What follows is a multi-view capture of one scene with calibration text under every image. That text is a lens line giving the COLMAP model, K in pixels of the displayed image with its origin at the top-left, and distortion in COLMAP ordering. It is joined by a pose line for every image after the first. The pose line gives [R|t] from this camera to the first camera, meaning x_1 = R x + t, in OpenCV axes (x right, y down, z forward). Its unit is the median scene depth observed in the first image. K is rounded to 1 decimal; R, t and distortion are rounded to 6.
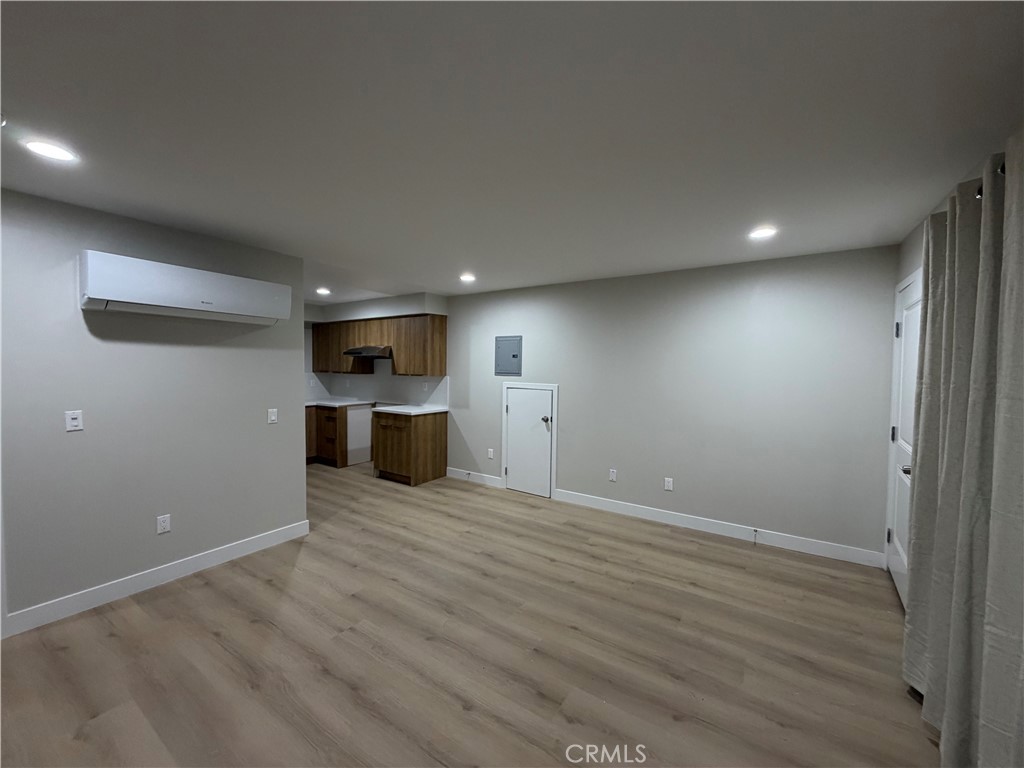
lens RADIAL K [[406.7, 0, 509.6], [0, 406.7, 383.1], [0, 0, 1]] dist [0.000763, -0.000302]
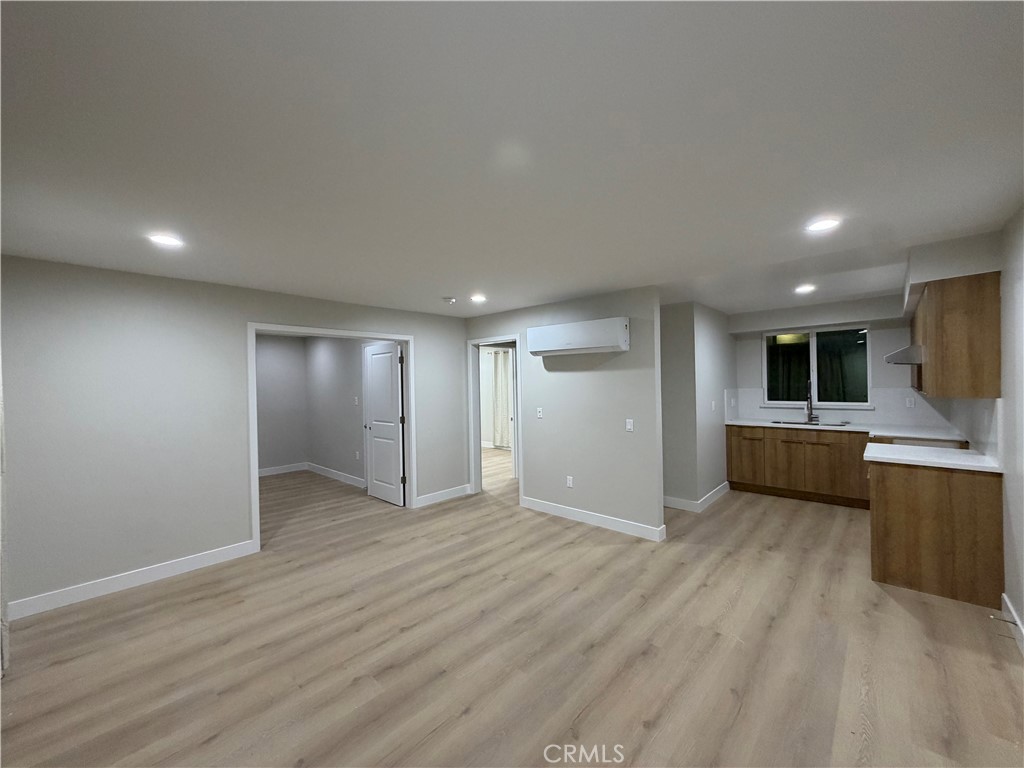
lens RADIAL K [[406.7, 0, 509.6], [0, 406.7, 383.1], [0, 0, 1]] dist [0.000763, -0.000302]
pose [[-0.156322, -0.004617, -0.987695, 0.478006], [-0.022809, 0.999739, -0.001064, -0.025130], [0.987443, 0.022362, -0.156387, 0.604651]]
